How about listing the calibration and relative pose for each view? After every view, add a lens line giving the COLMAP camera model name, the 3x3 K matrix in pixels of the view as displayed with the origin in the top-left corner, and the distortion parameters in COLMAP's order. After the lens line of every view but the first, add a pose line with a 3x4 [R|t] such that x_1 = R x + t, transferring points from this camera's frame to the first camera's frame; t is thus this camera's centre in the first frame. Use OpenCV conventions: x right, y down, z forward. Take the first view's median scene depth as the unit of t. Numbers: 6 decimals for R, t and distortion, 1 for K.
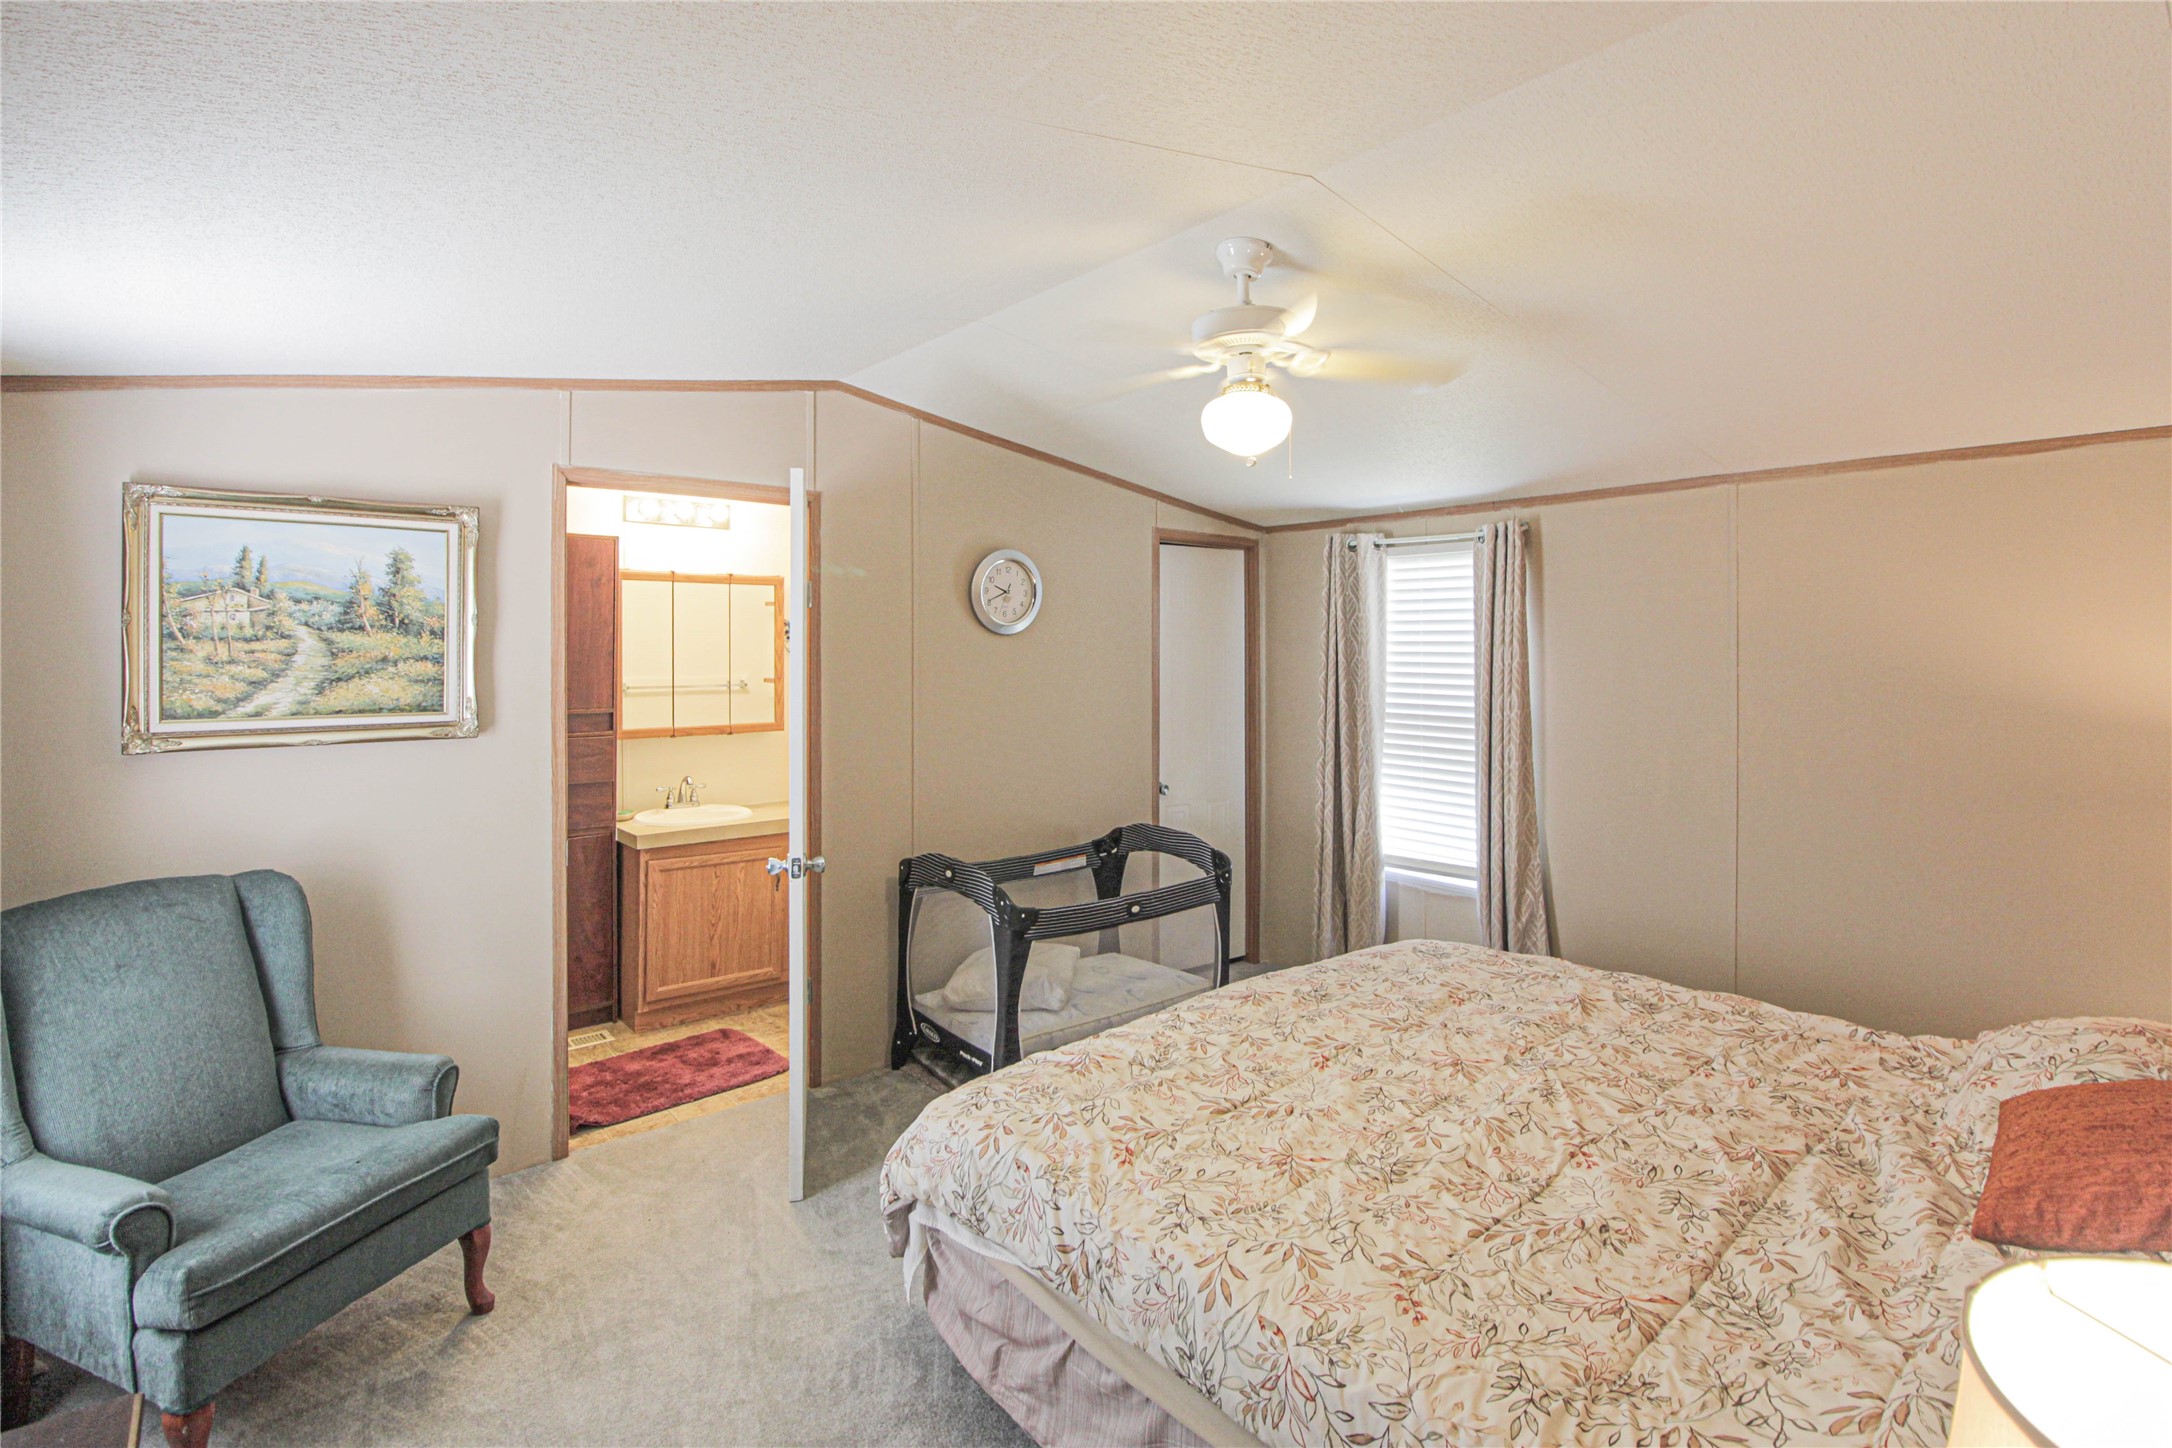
lens RADIAL K [[1060.5, 0, 1115.2], [0, 1060.5, 639.5], [0, 0, 1]] dist [-0.000837, -0.010876]
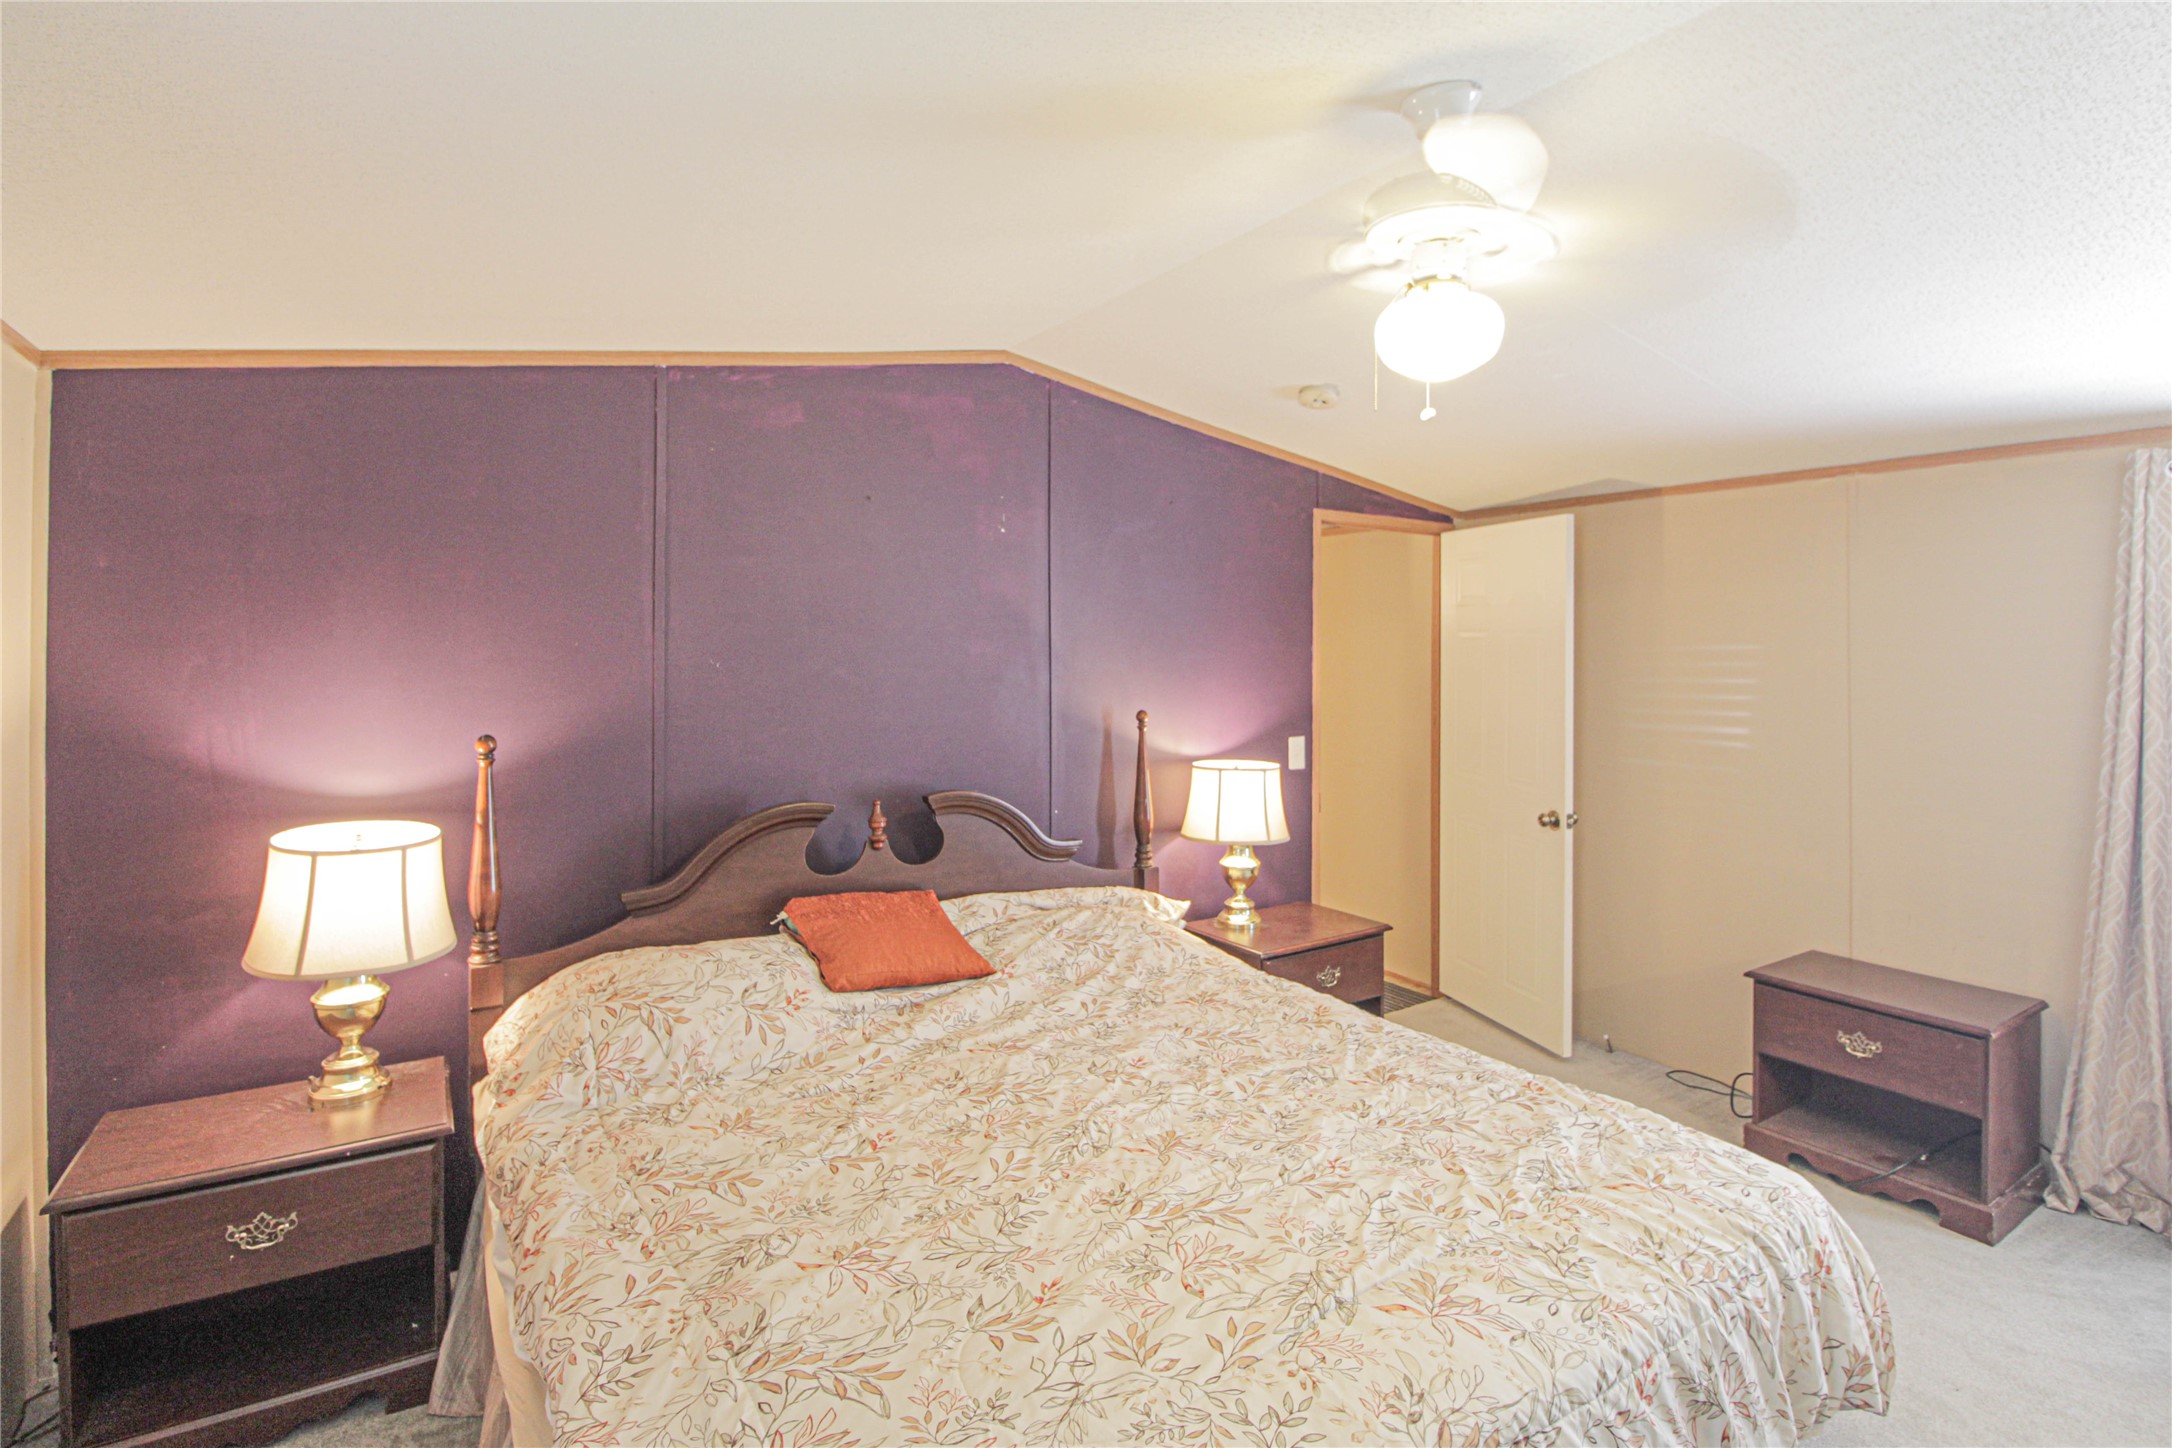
lens RADIAL K [[1060.5, 0, 1115.2], [0, 1060.5, 639.5], [0, 0, 1]] dist [-0.000837, -0.010876]
pose [[-0.993071, -0.006119, 0.117353, 0.245019], [-0.007715, 0.999884, -0.013147, 0.014668], [-0.117259, -0.013961, -0.993003, 1.655738]]
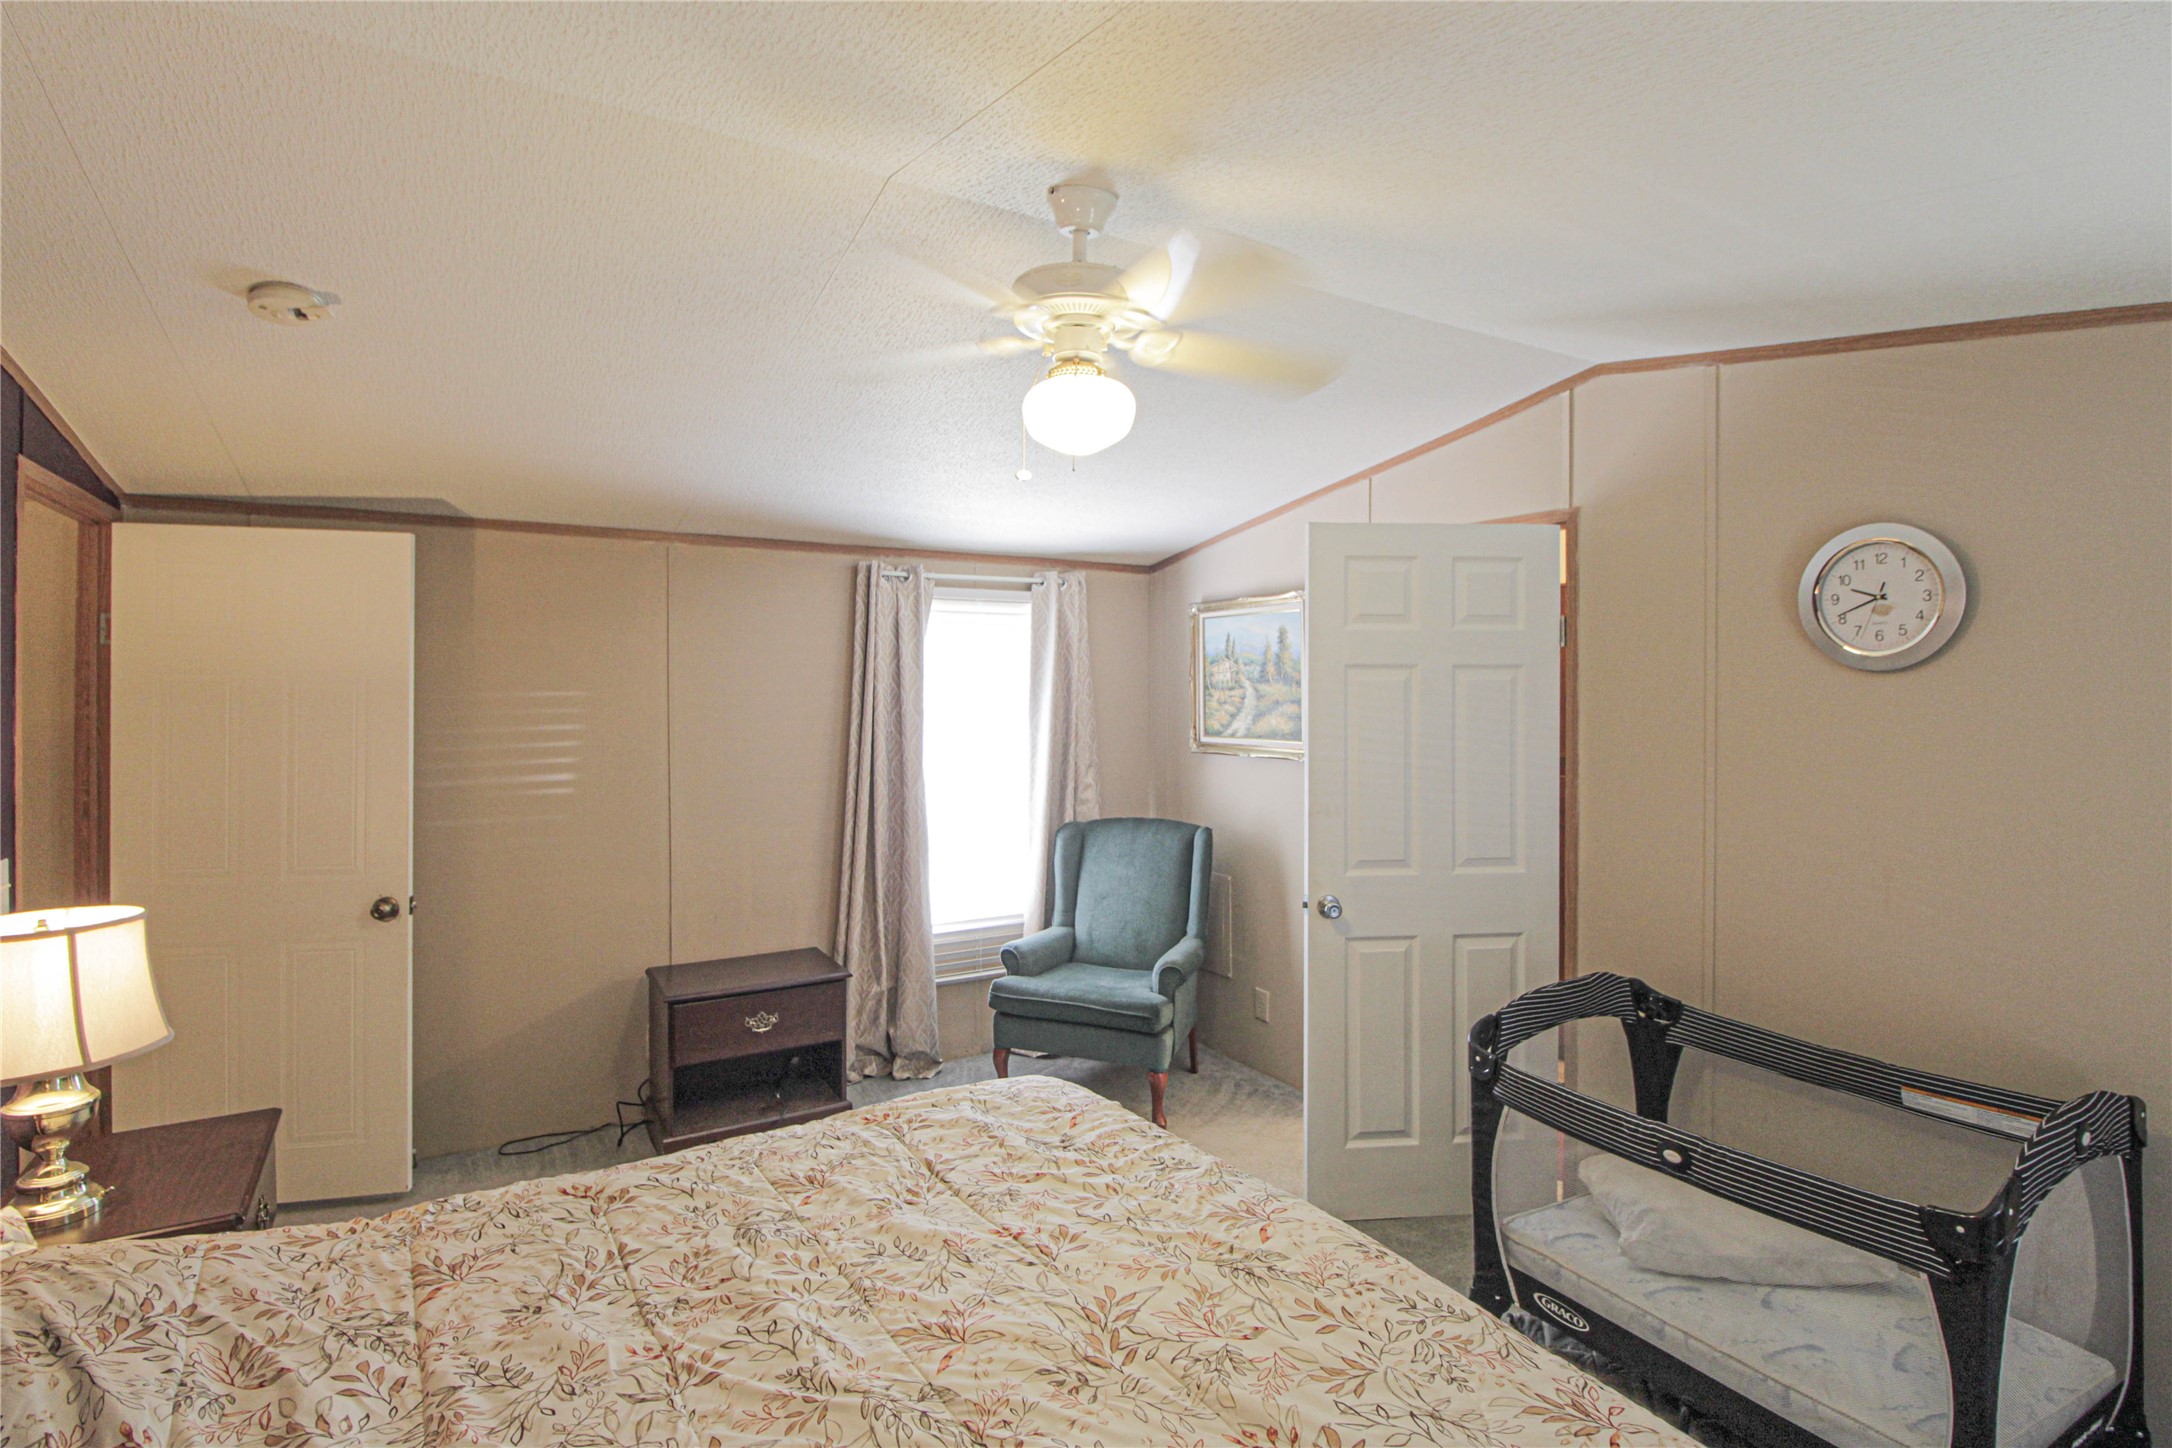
lens RADIAL K [[1054.1, 0, 1089.3], [0, 1054.1, 689.0], [0, 0, 1]] dist [-0.000984, -0.011512]
pose [[-0.167540, -0.003310, -0.985860, 0.859339], [0.008678, 0.999951, -0.004832, 0.006471], [0.985827, -0.009365, -0.167503, 1.083928]]
